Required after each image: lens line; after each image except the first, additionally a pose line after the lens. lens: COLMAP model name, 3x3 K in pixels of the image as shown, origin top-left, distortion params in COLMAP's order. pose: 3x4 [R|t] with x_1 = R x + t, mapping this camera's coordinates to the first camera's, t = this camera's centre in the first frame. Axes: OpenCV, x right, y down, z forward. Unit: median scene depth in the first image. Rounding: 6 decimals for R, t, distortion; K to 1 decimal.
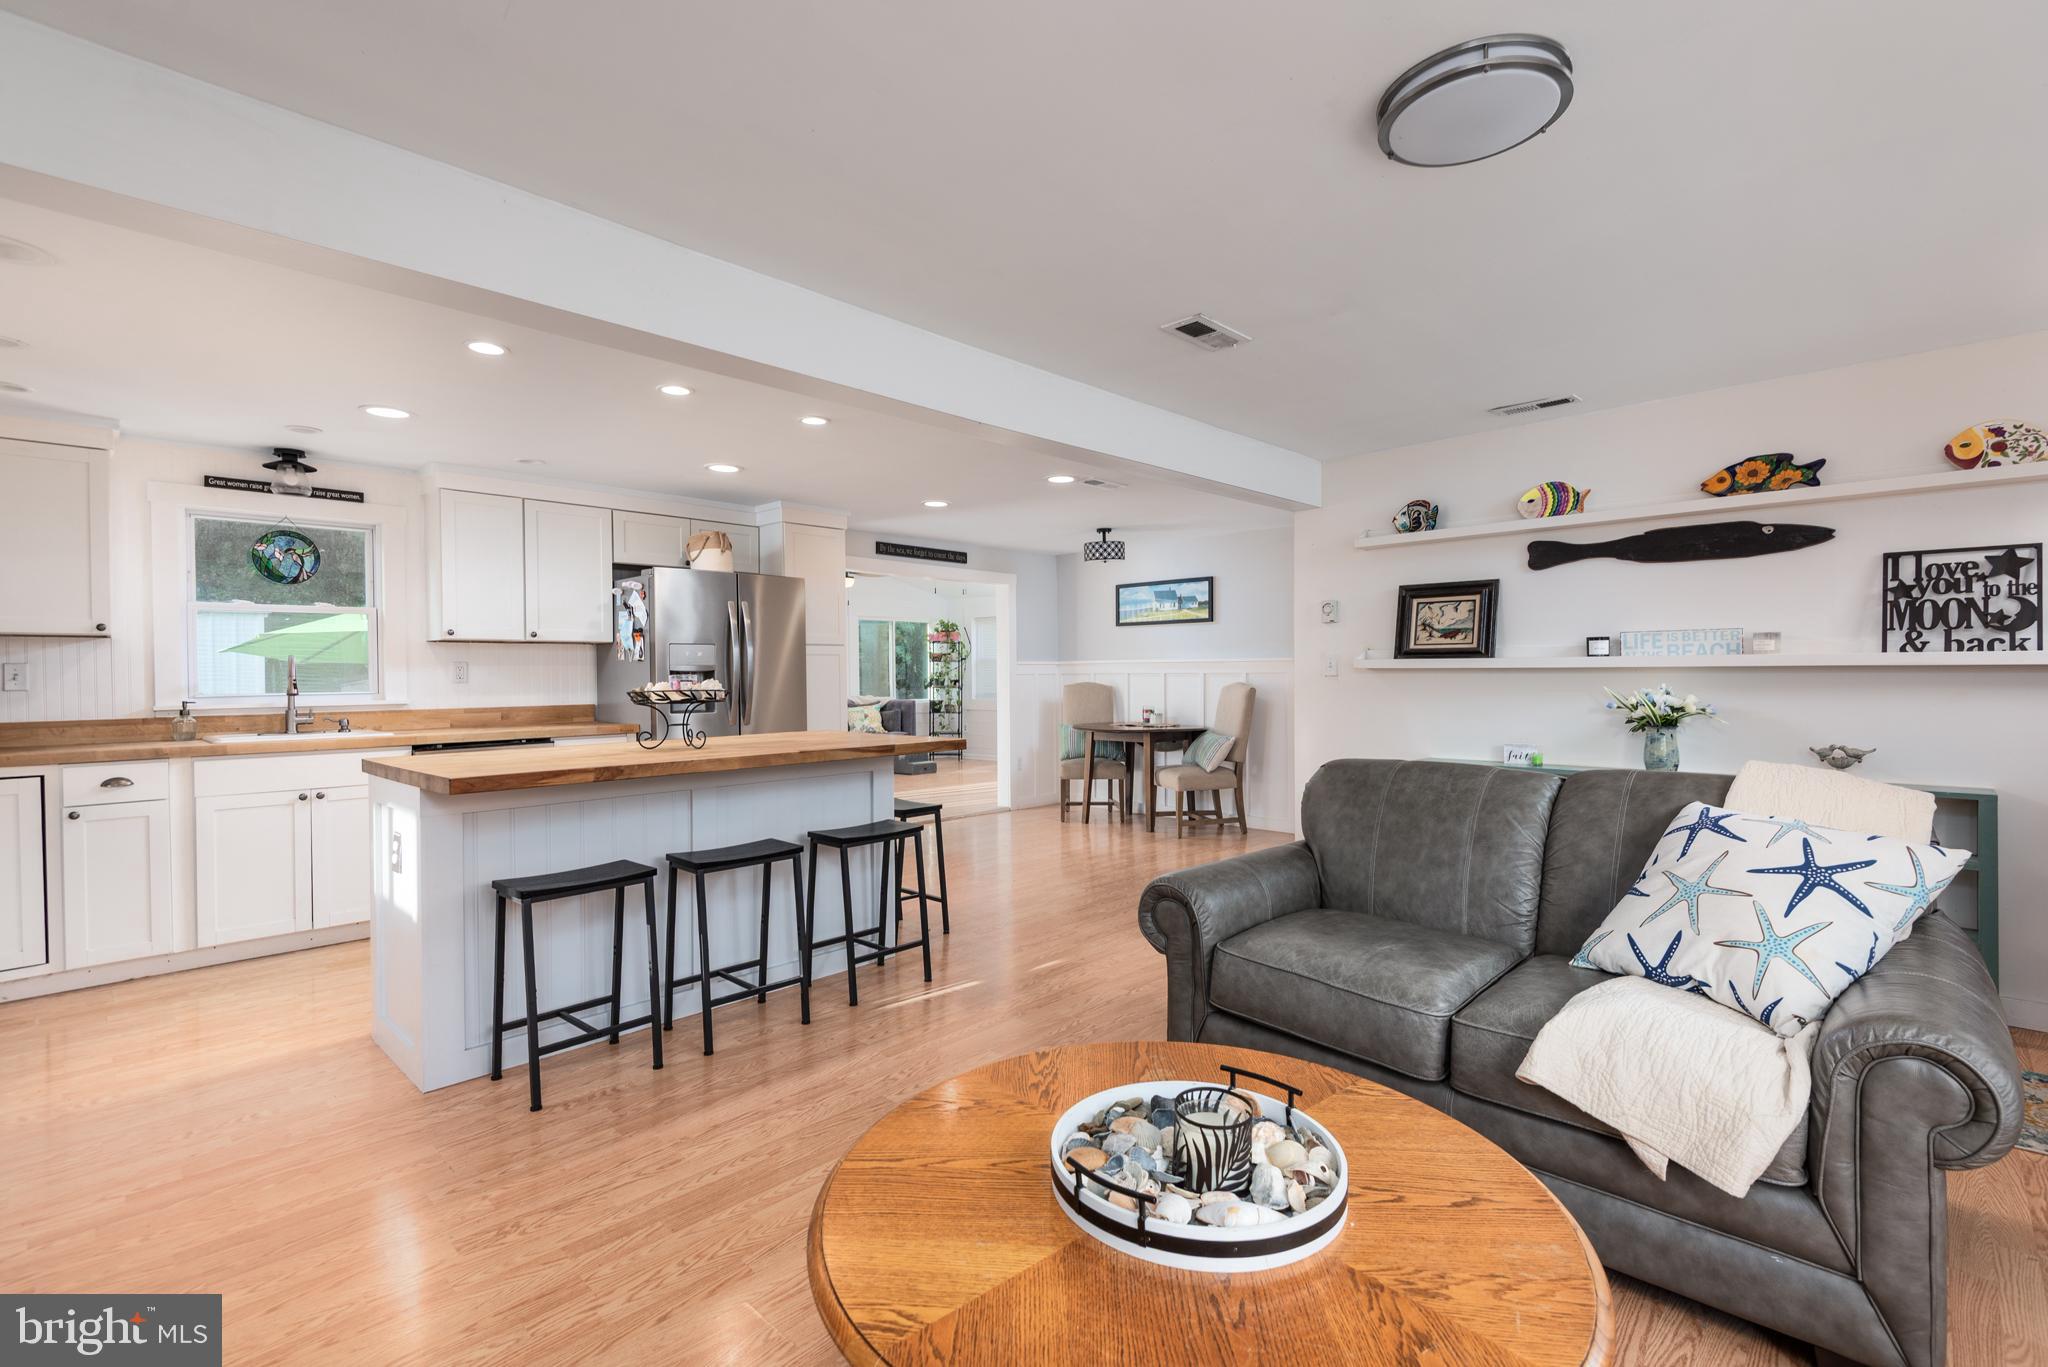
lens RADIAL K [[923.3, 0, 1026.6], [0, 923.3, 680.5], [0, 0, 1]] dist [0.025470, -0.012890]
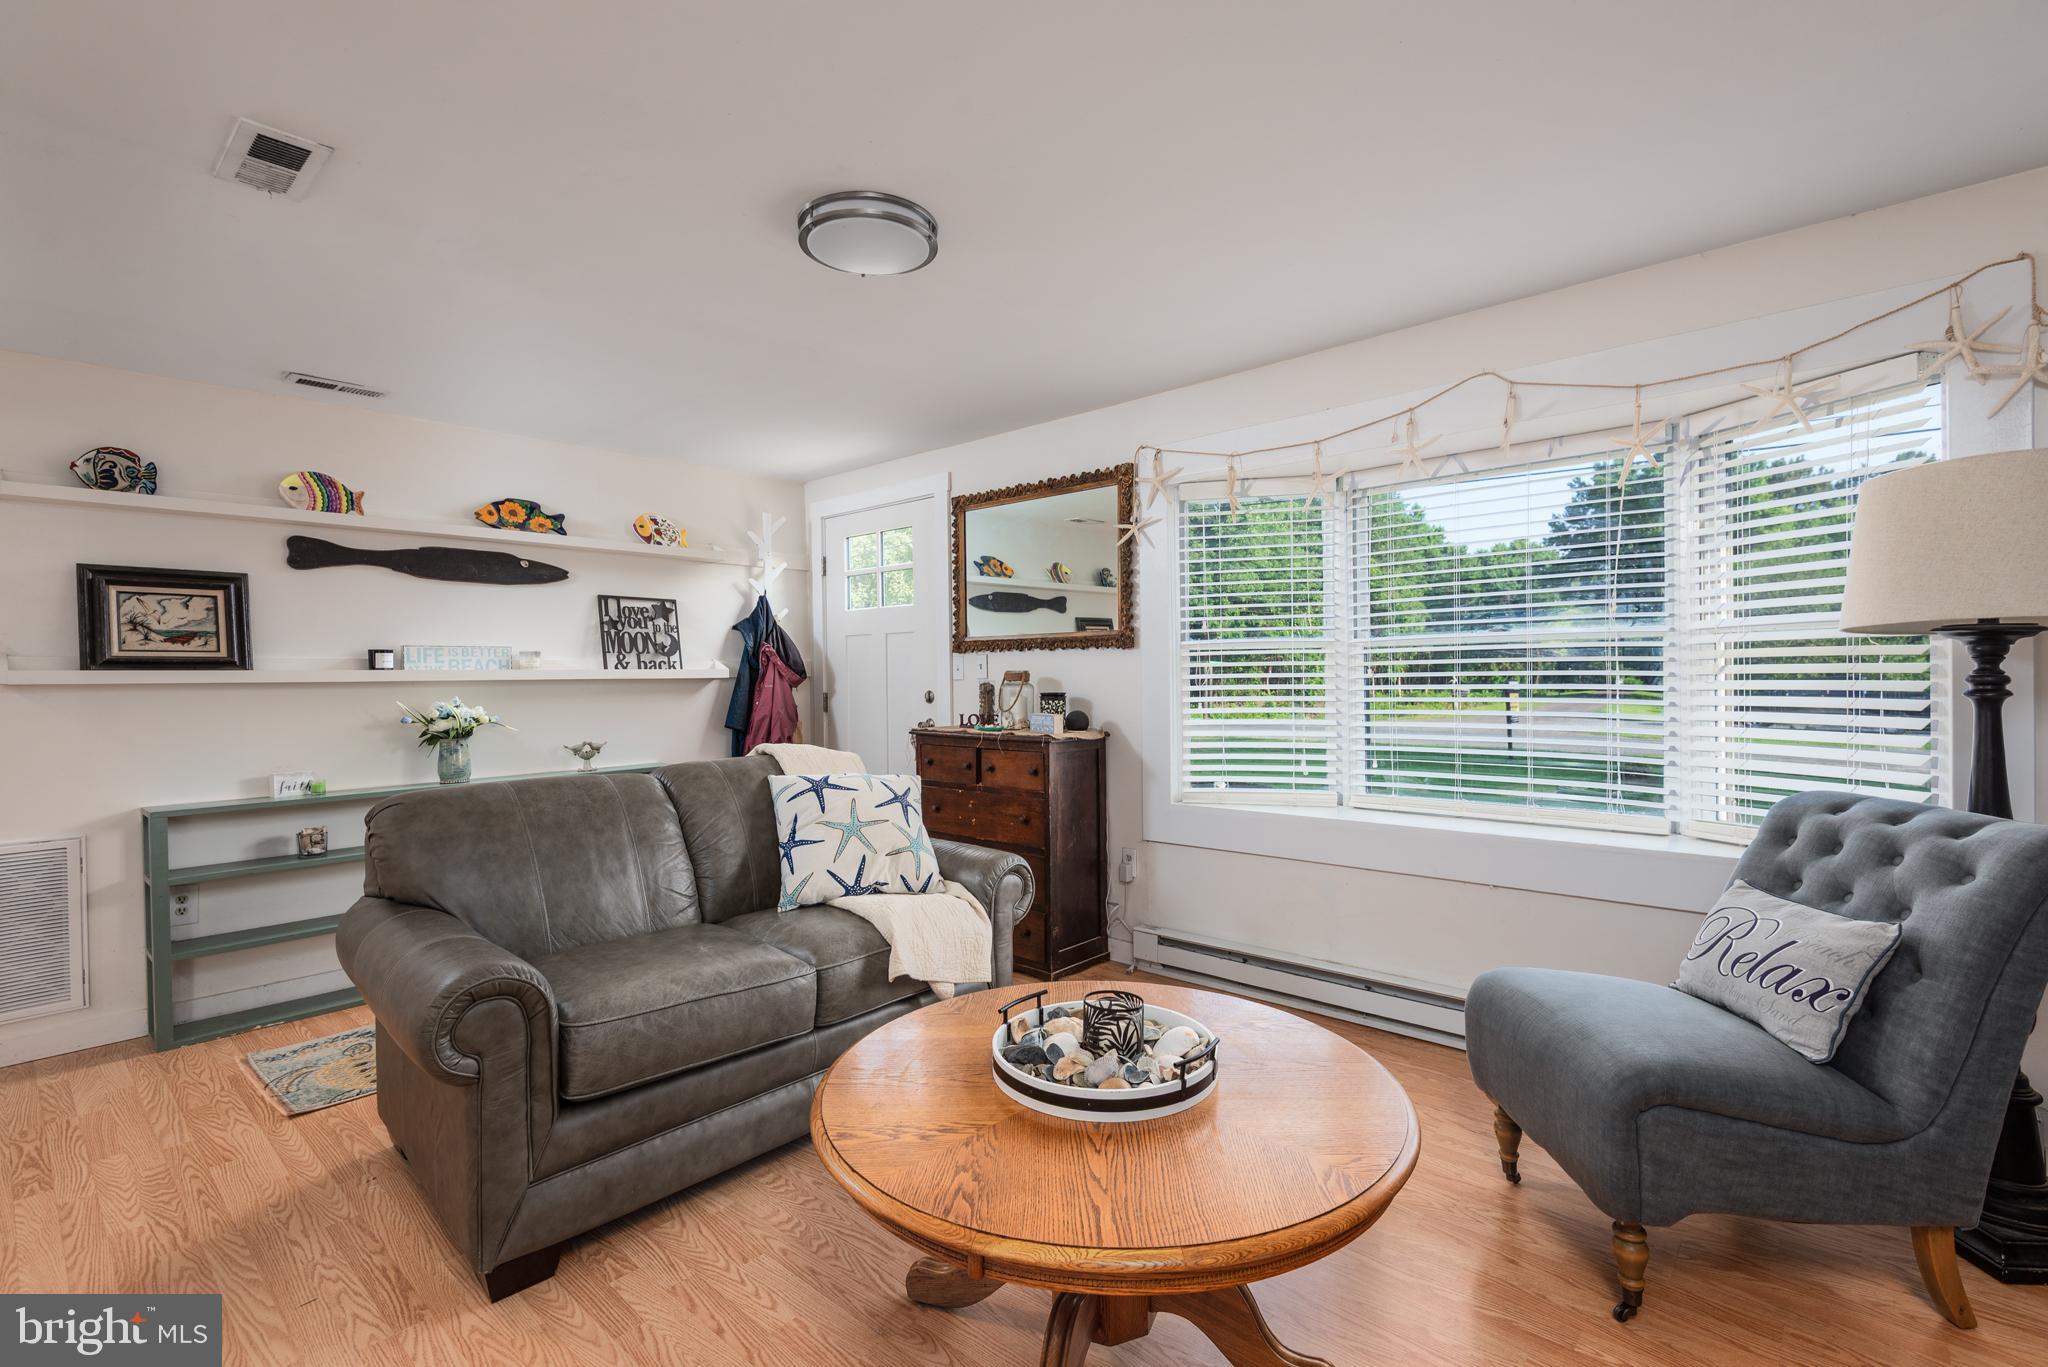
lens RADIAL K [[920.1, 0, 1028.4], [0, 920.1, 681.7], [0, 0, 1]] dist [0.039842, -0.024684]
pose [[-0.041721, 0.000832, 0.999129, -0.331005], [0.023093, 0.999733, 0.000132, 0.001048], [-0.998862, 0.023079, -0.041729, 0.347949]]
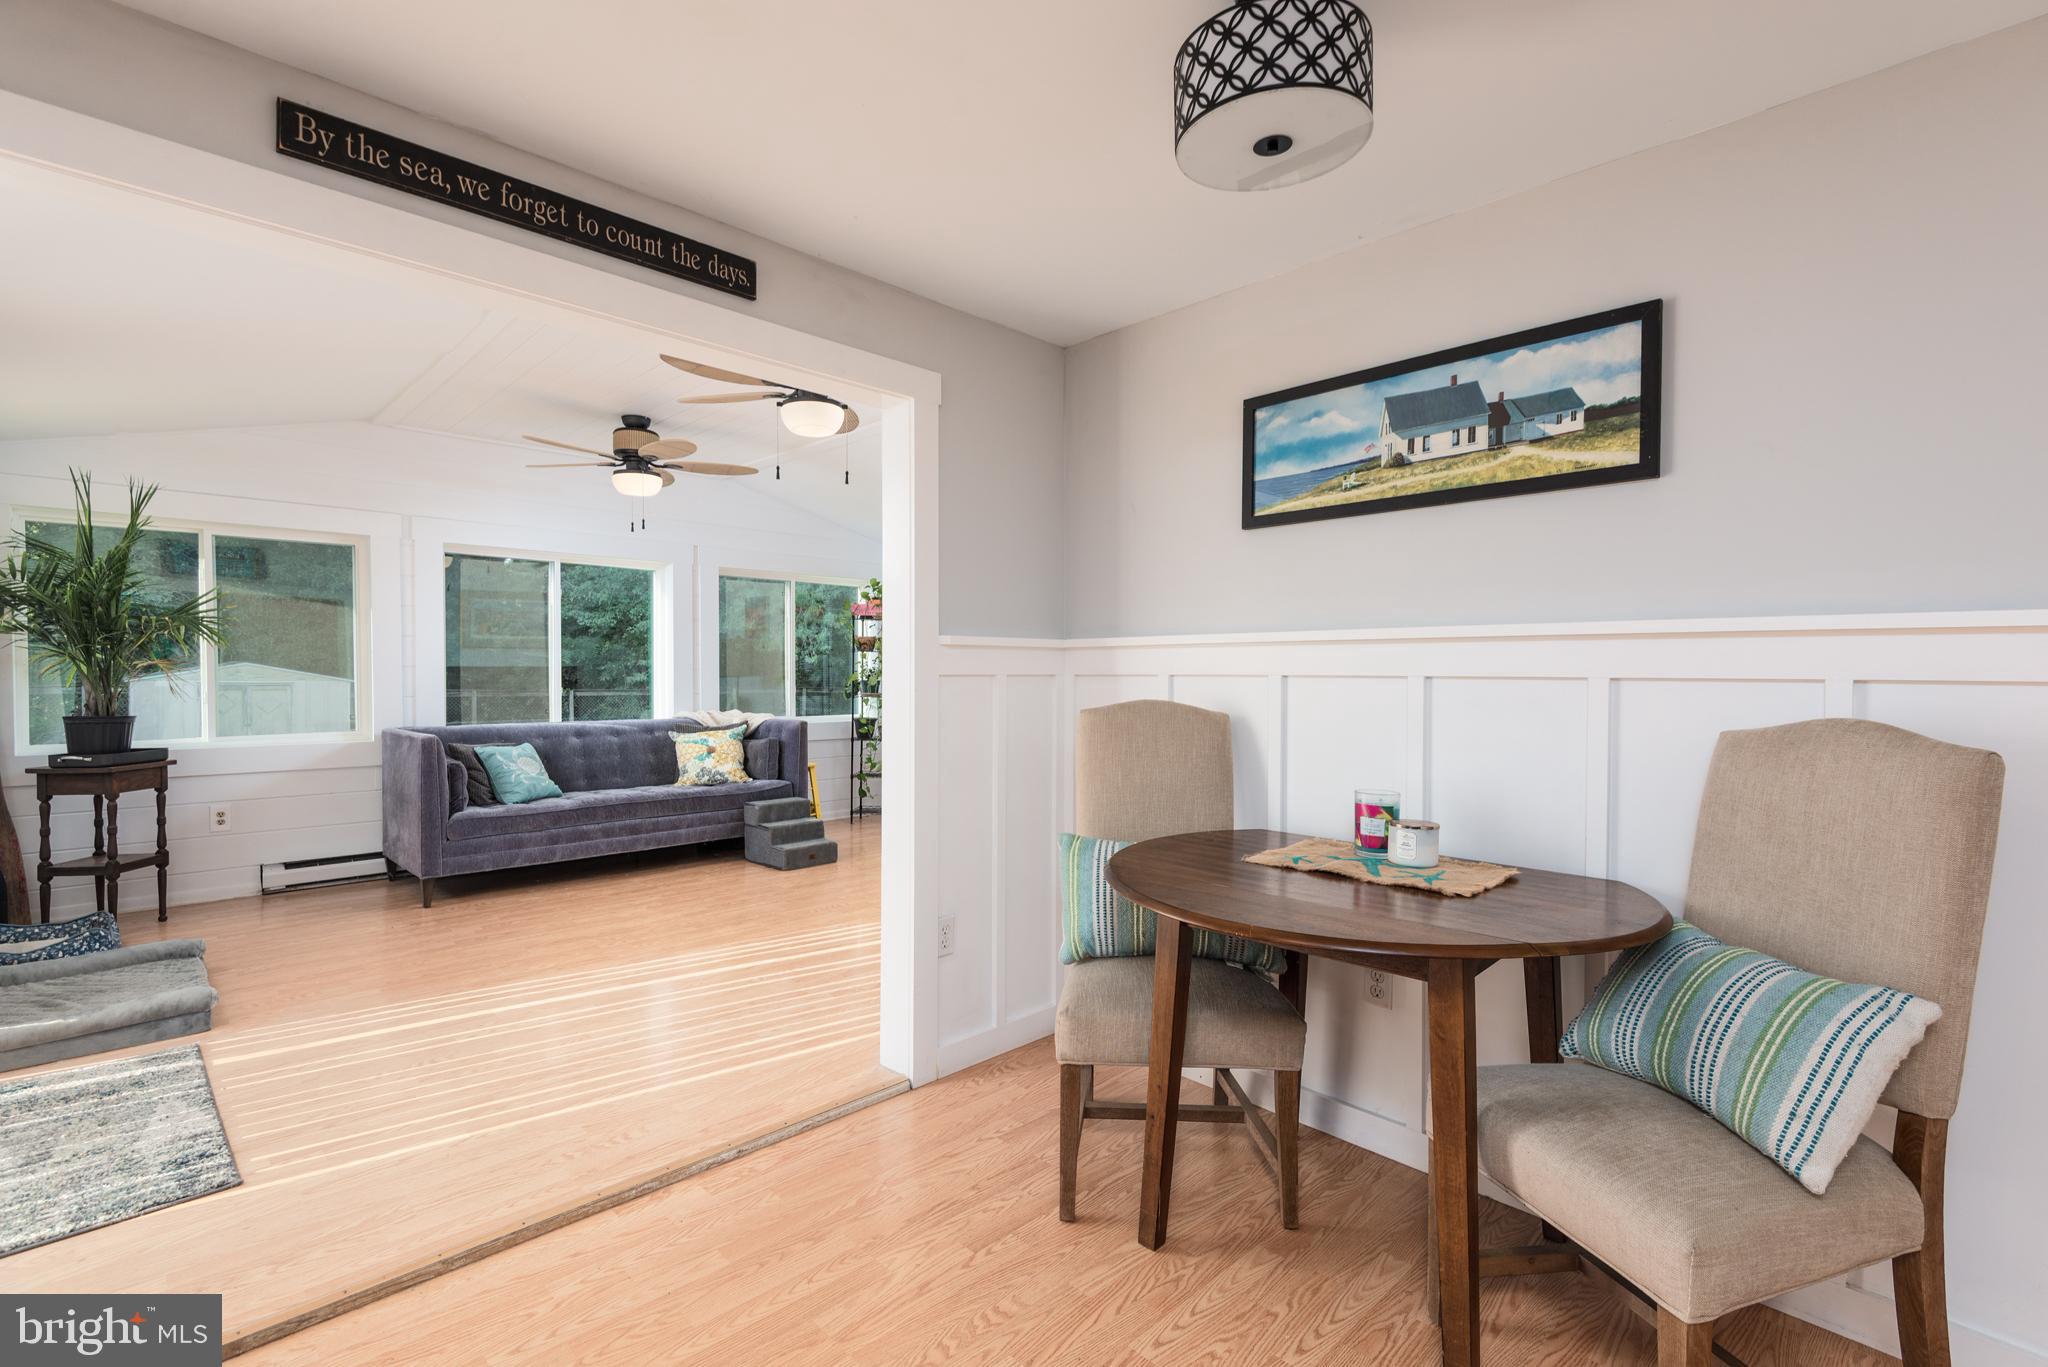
lens RADIAL K [[930.3, 0, 1029.2], [0, 930.3, 683.3], [0, 0, 1]] dist [0.025968, -0.014330]
pose [[0.999685, 0.011432, -0.022326, 0.056801], [-0.011395, 0.999933, 0.001779, -0.008517], [0.022345, -0.001524, 0.999749, 1.261113]]
